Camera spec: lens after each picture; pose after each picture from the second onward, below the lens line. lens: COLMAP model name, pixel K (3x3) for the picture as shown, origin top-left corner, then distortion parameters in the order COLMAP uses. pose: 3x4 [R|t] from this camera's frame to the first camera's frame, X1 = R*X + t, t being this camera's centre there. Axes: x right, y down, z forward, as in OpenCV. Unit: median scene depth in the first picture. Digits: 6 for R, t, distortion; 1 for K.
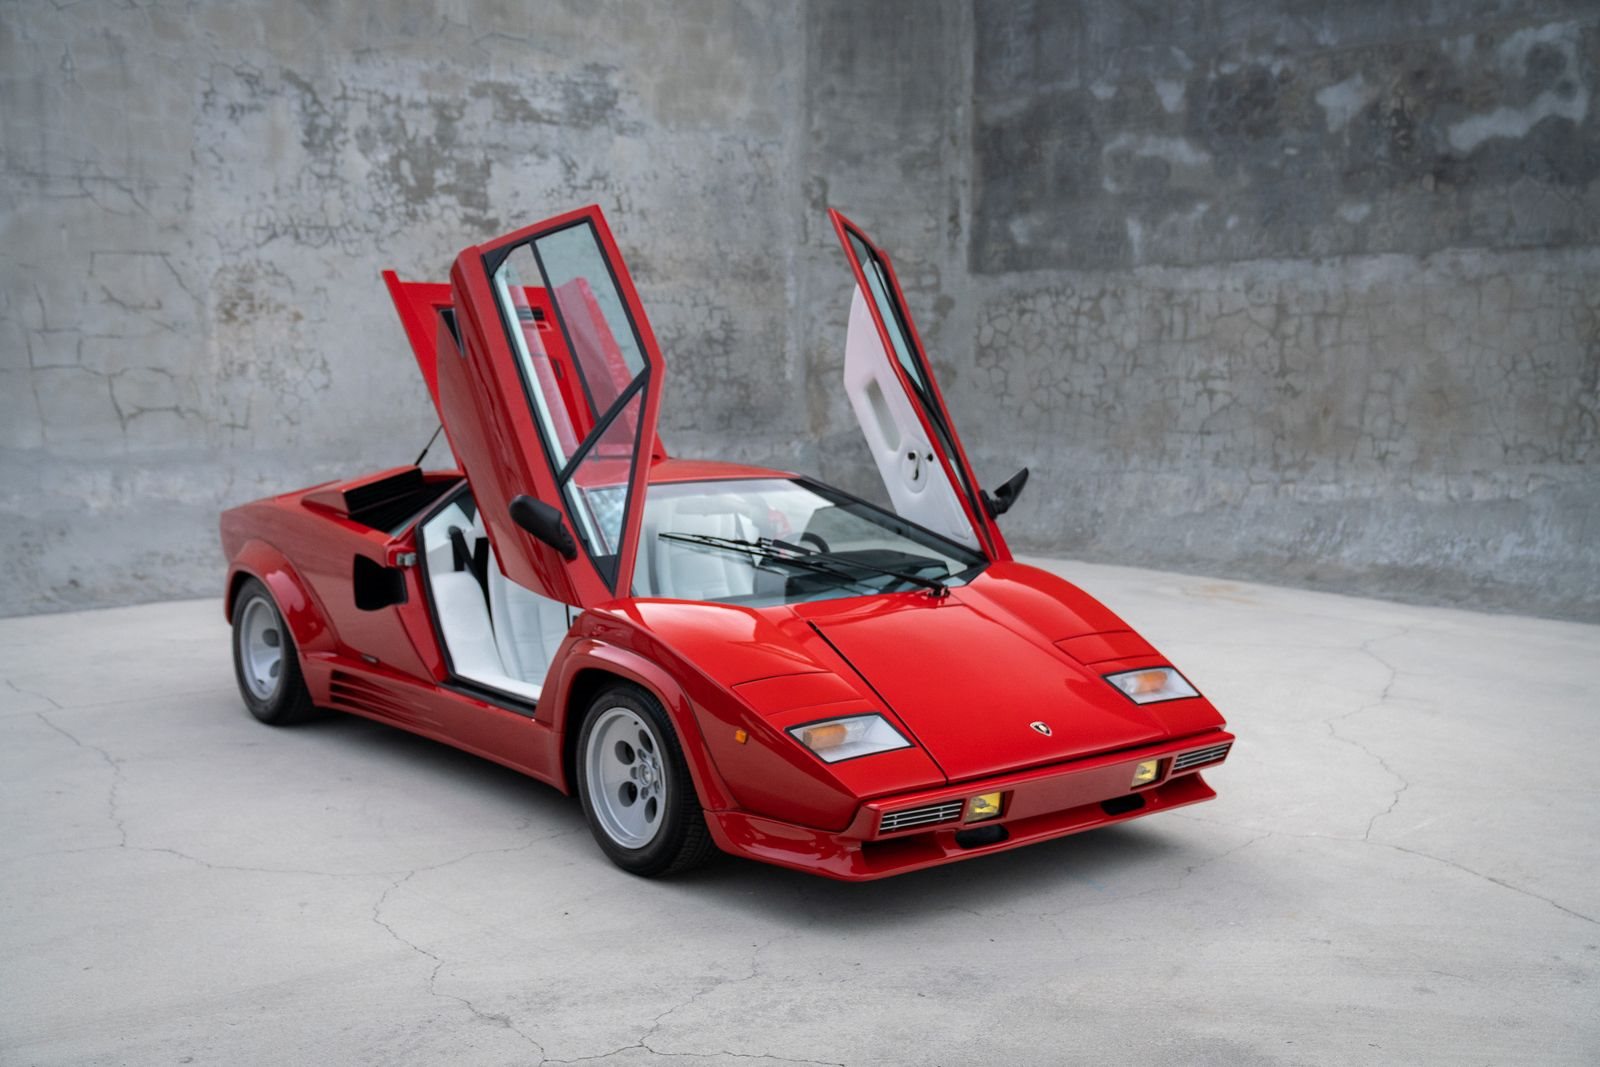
lens RADIAL K [[1798.9, 0, 802.7], [0, 1798.9, 535.9], [0, 0, 1]] dist [0.013168, 0.000000]
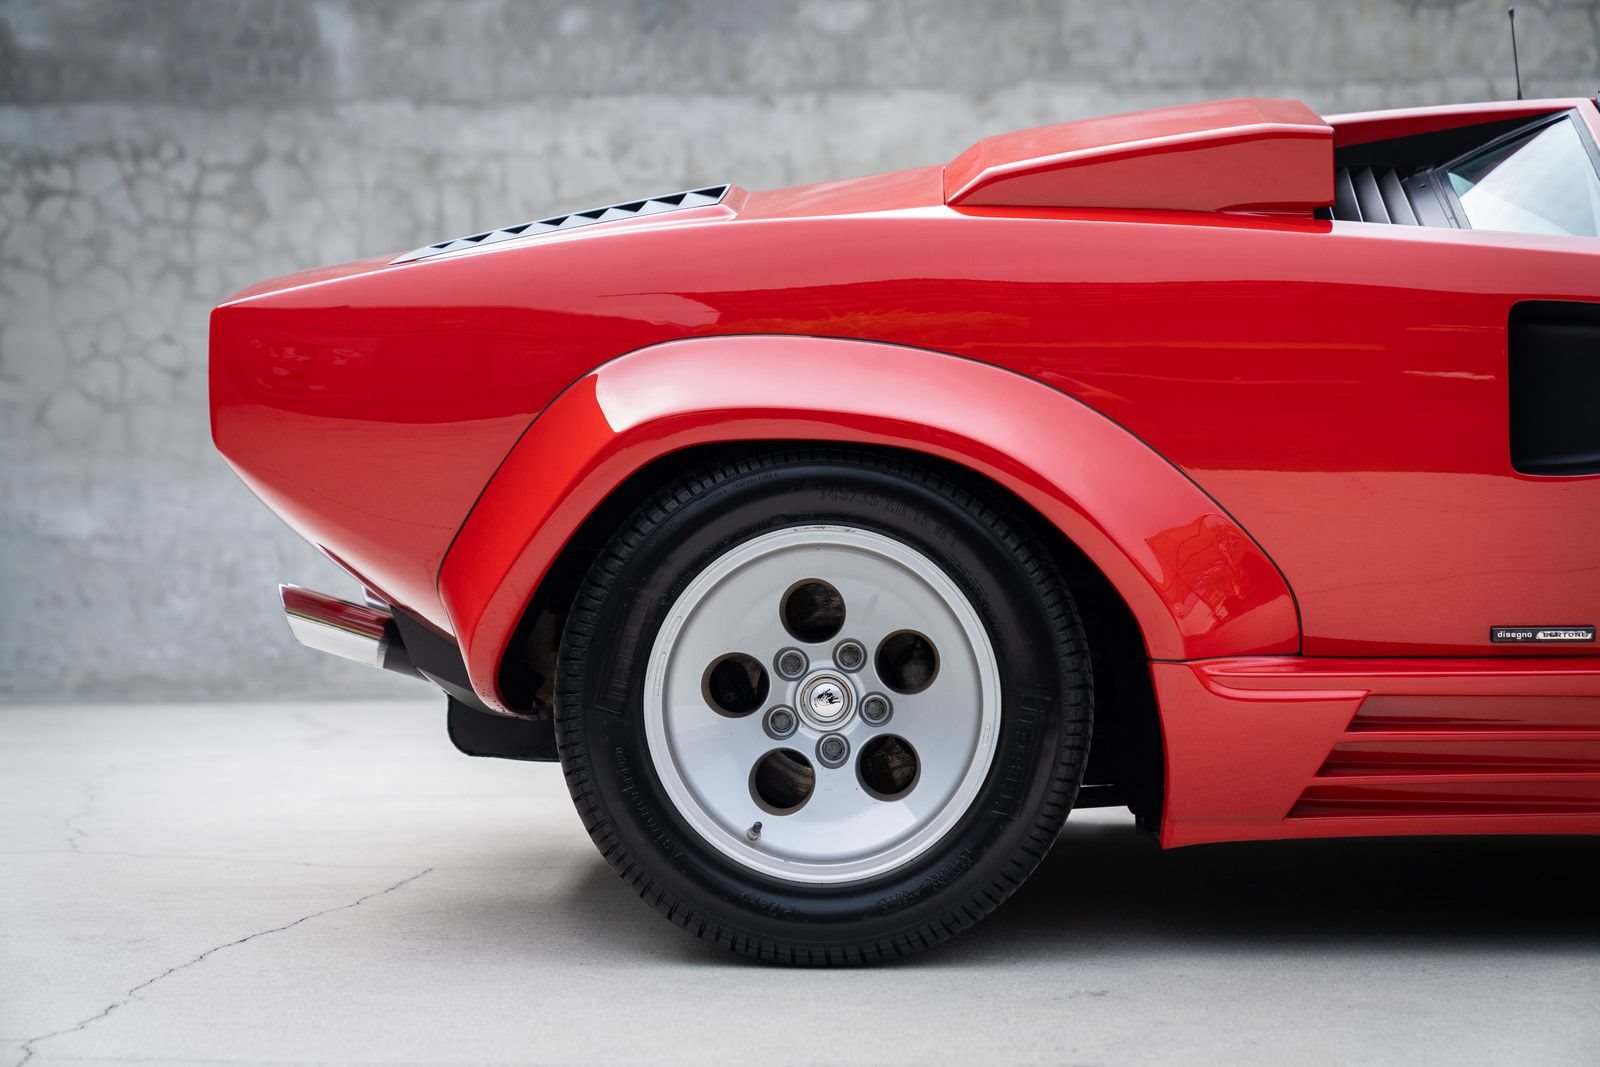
lens RADIAL K [[3105.5, 0, 811.1], [0, 3105.5, 533.7], [0, 0, 1]] dist [0.039330, 0.000000]
pose [[0.658029, -0.007884, 0.752951, -0.428857], [0.095470, 0.992749, -0.073040, 0.045940], [-0.746916, 0.119946, 0.654011, 0.437307]]
